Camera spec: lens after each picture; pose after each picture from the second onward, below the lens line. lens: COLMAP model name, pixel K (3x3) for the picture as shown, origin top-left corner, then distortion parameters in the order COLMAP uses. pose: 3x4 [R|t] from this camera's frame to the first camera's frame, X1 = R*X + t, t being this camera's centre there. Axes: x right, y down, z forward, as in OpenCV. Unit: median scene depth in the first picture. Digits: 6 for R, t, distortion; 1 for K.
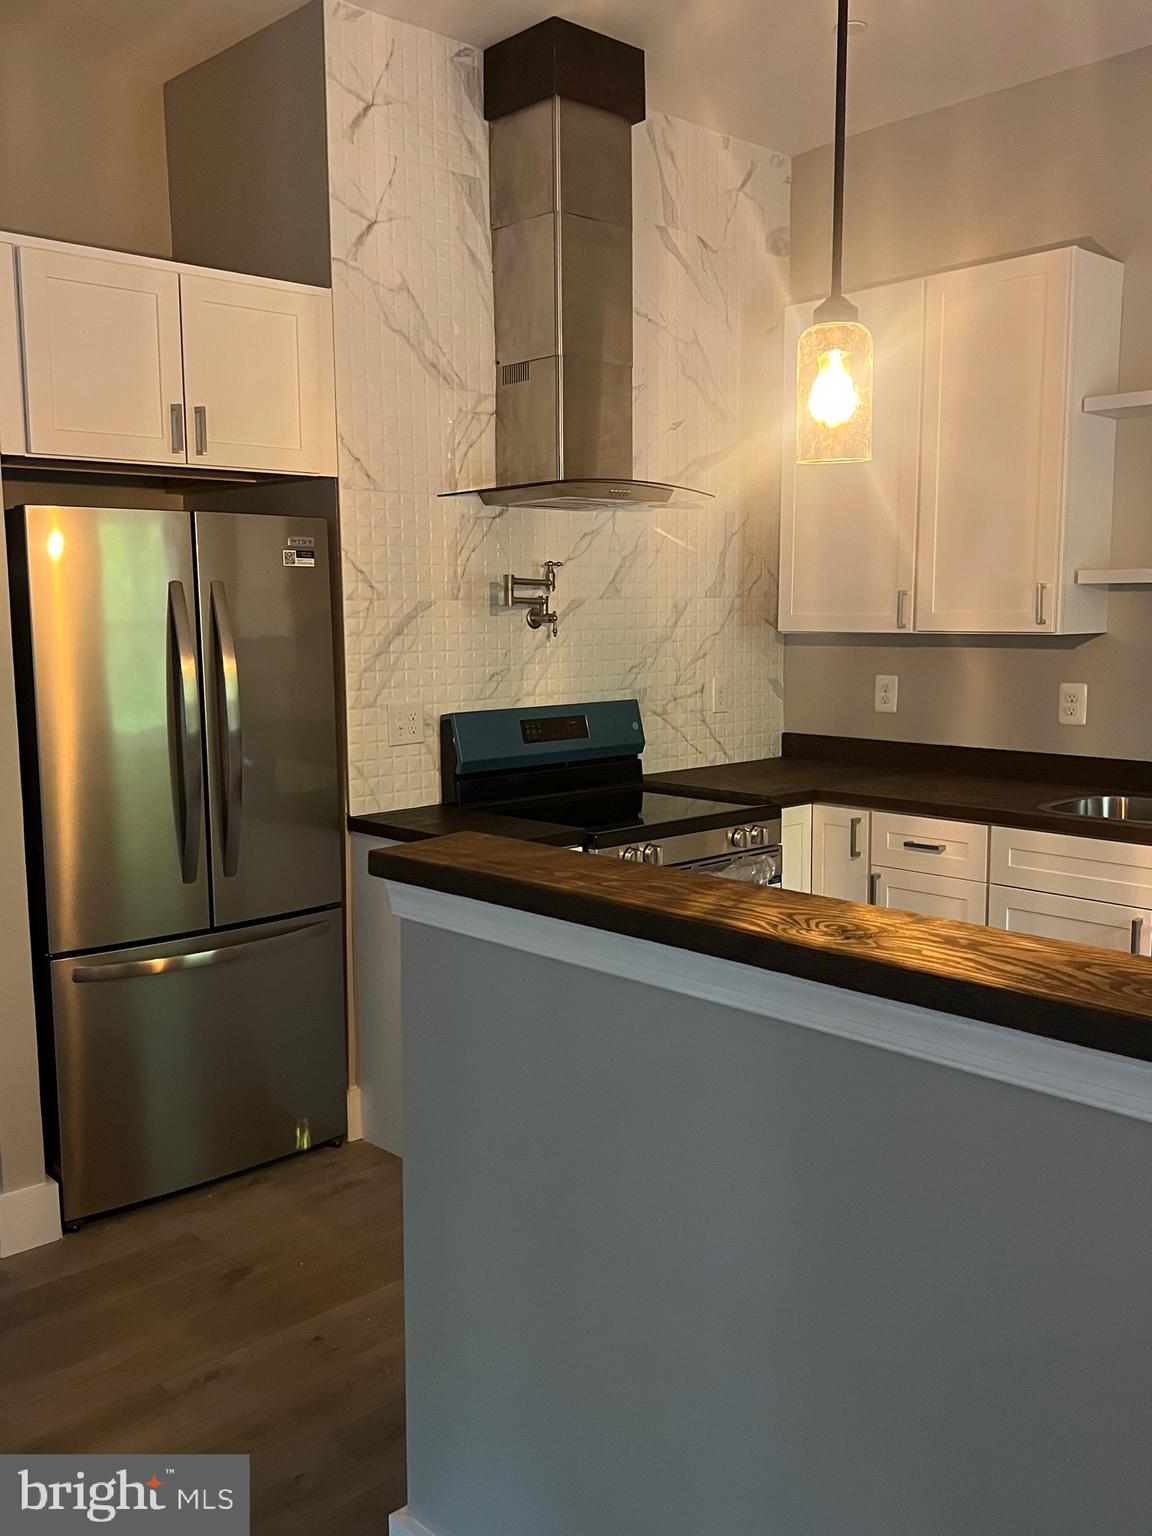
lens RADIAL K [[1333.6, 0, 575.3], [0, 1333.6, 782.1], [0, 0, 1]] dist [0.027052, -0.015200]
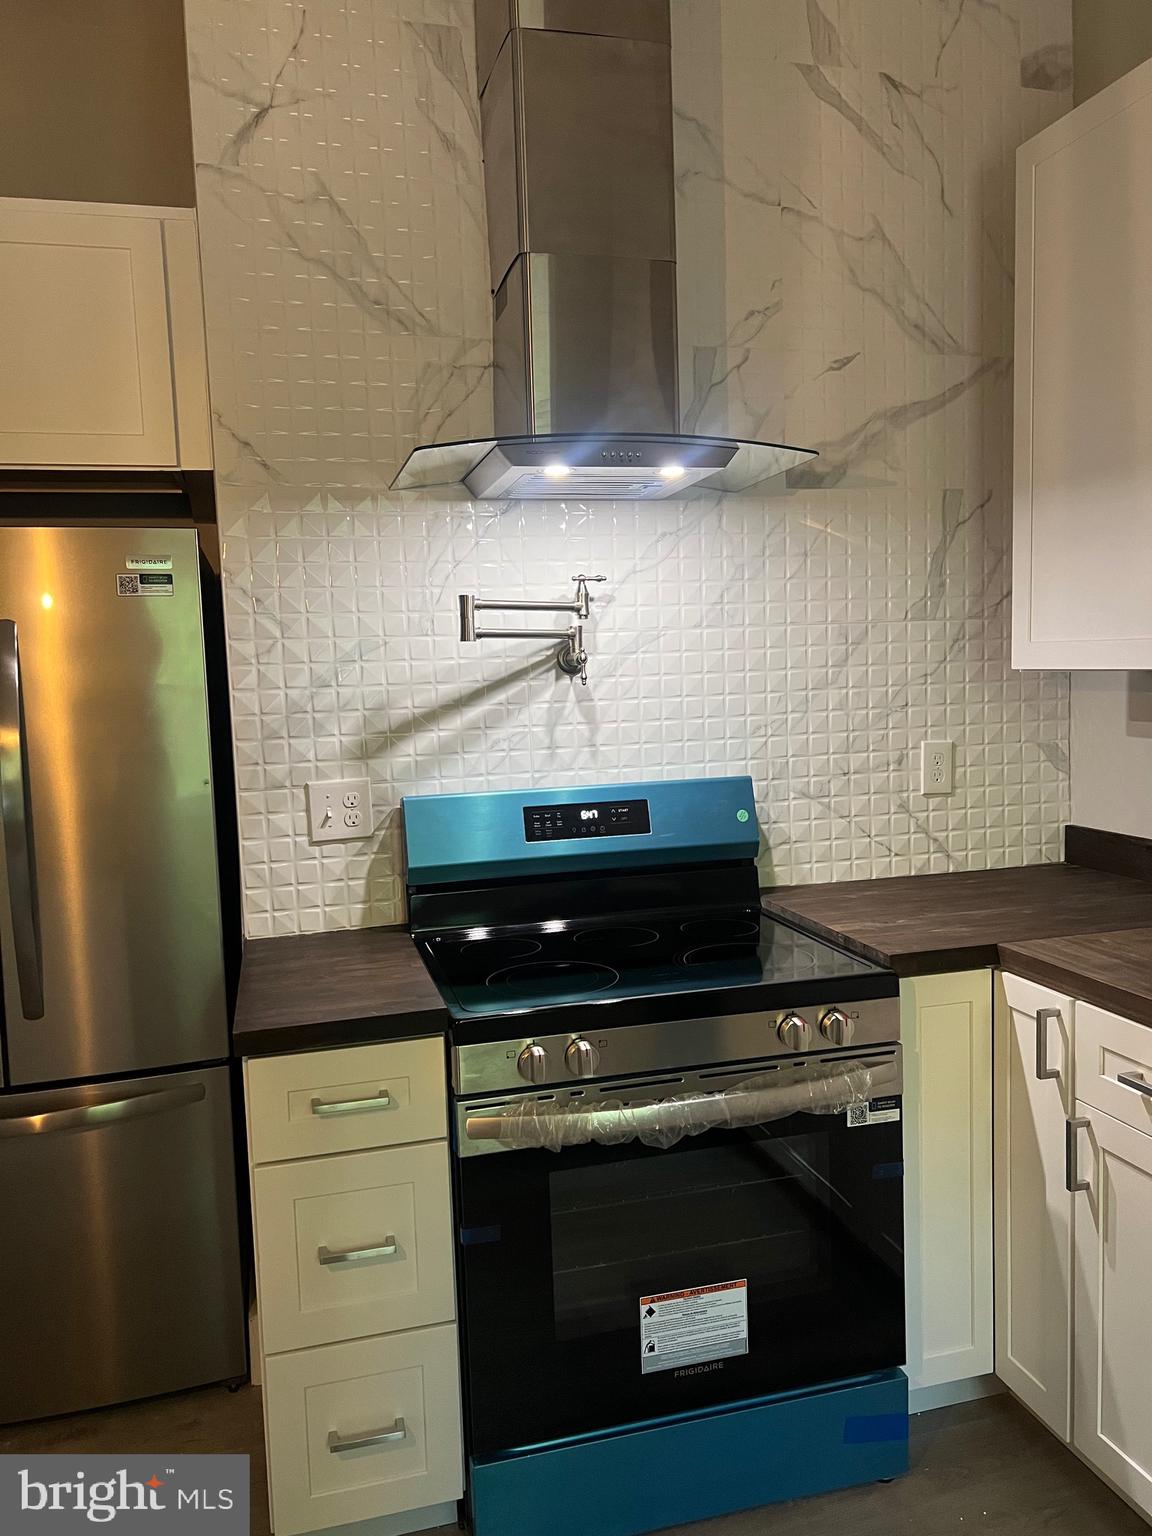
lens RADIAL K [[1156.2, 0, 577.2], [0, 1156.2, 769.5], [0, 0, 1]] dist [0.011643, 0.007258]
pose [[0.884972, 0.020524, -0.465192, 0.259042], [-0.035231, 0.999116, -0.022944, -0.053370], [0.464310, 0.036694, 0.884912, 0.488703]]
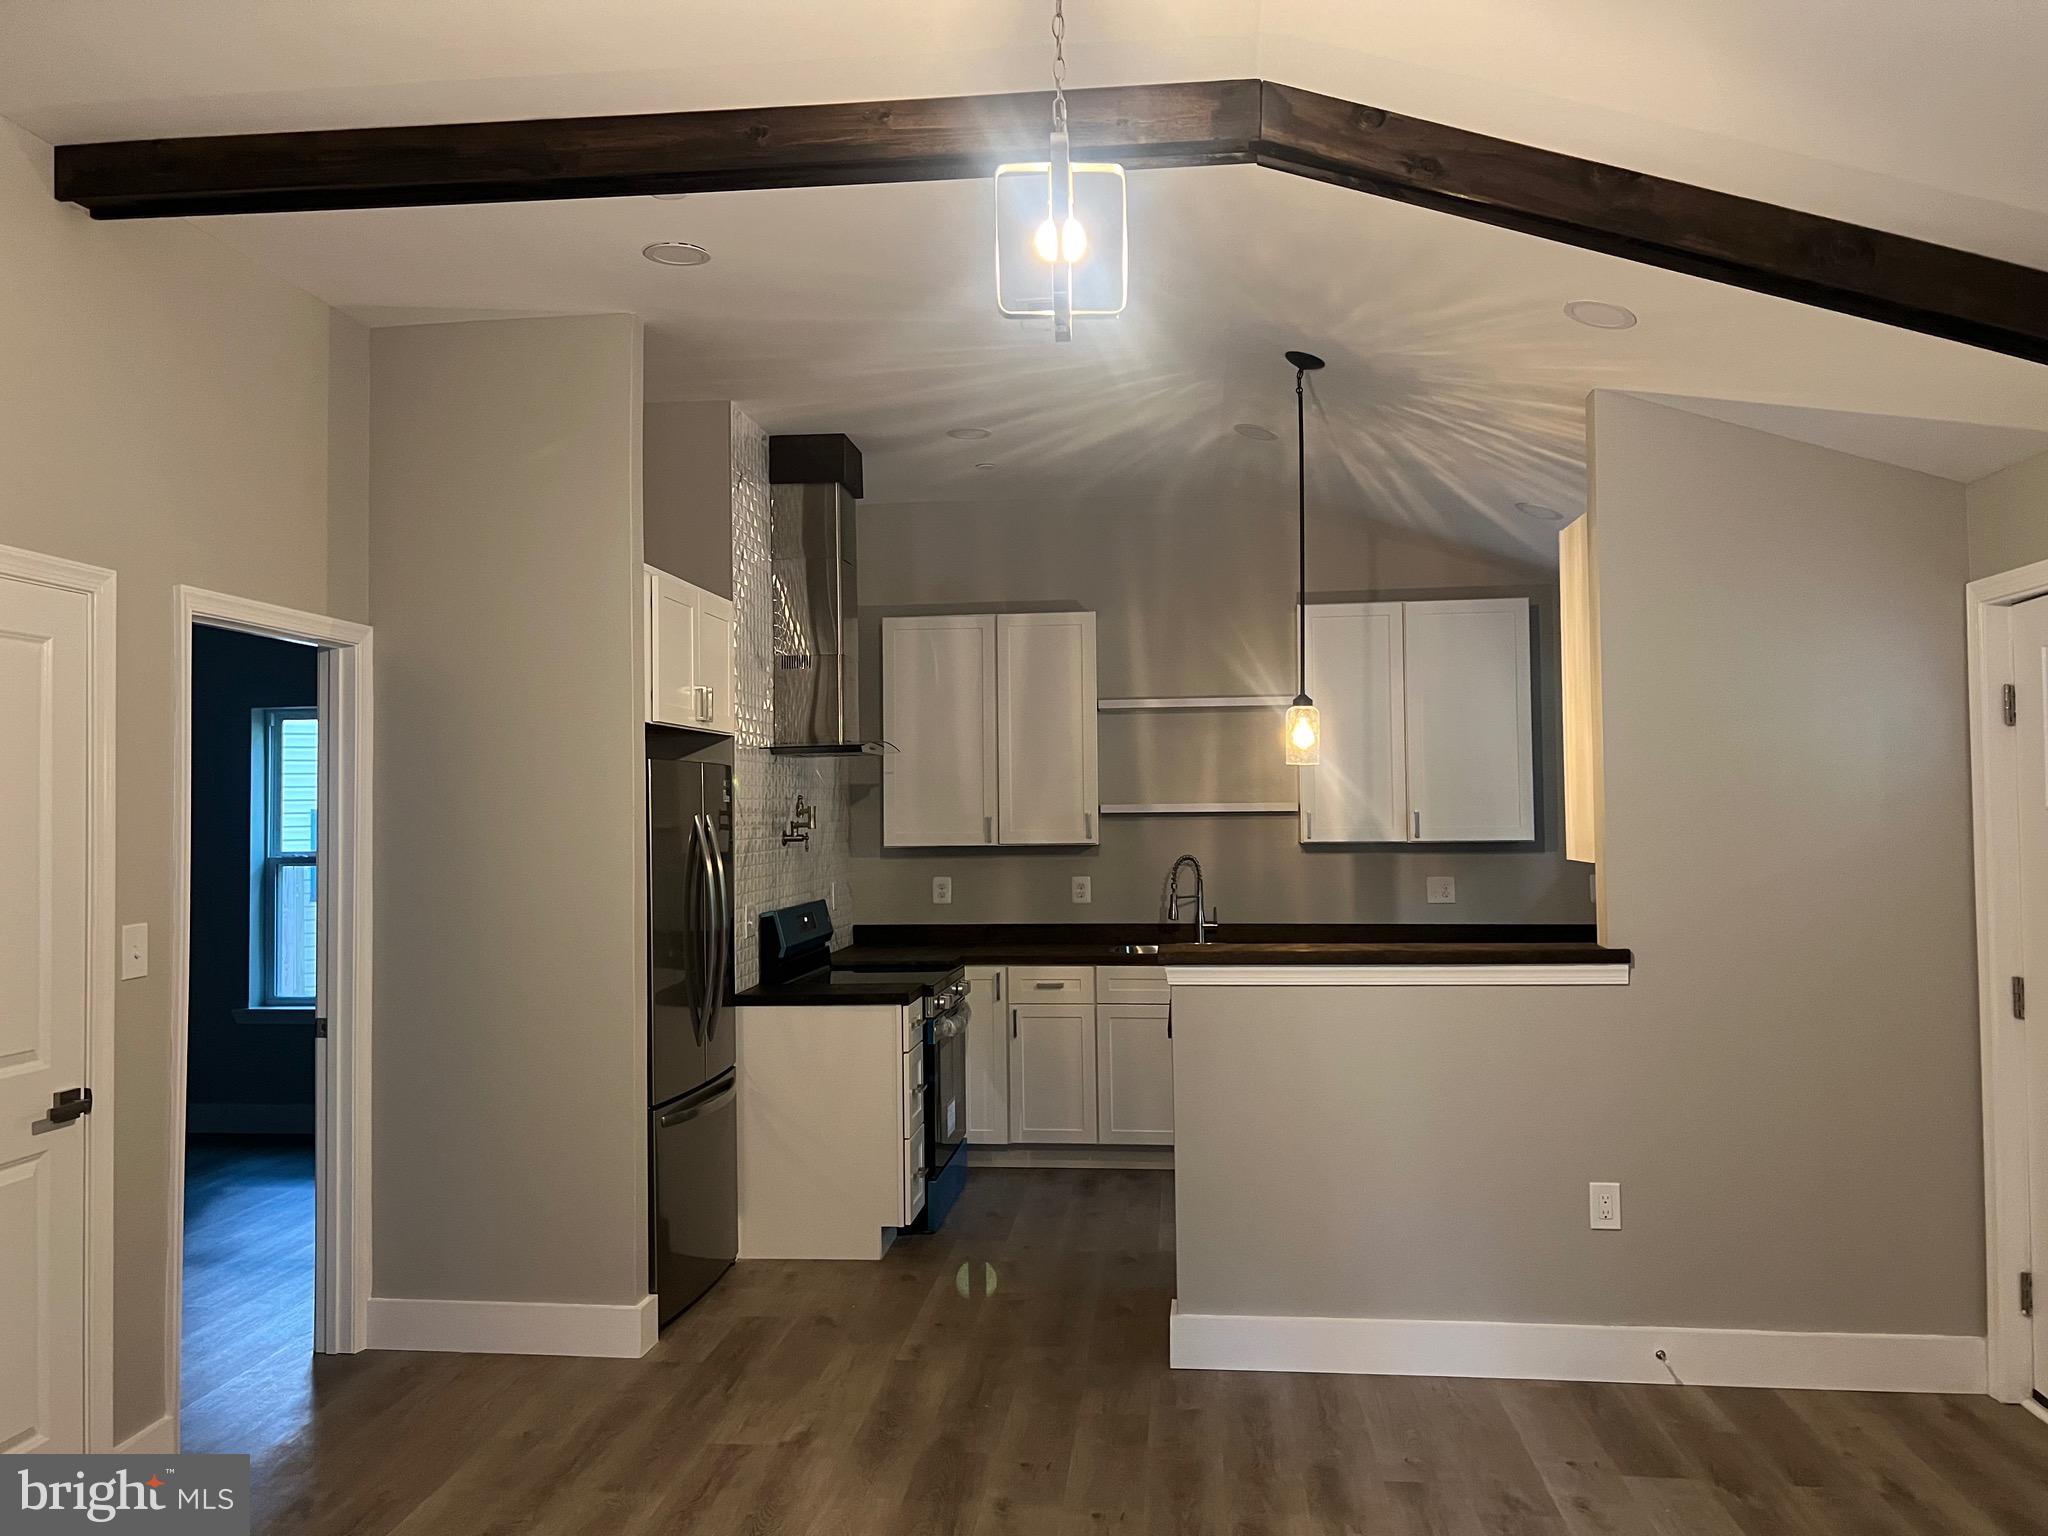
lens RADIAL K [[1541.6, 0, 1024.9], [0, 1541.6, 762.2], [0, 0, 1]] dist [0.011643, 0.007258]
pose [[0.751863, 0.016858, 0.659104, -0.877569], [0.096351, 0.986131, -0.135134, 0.031013], [-0.652241, 0.165108, 0.739811, -0.296164]]
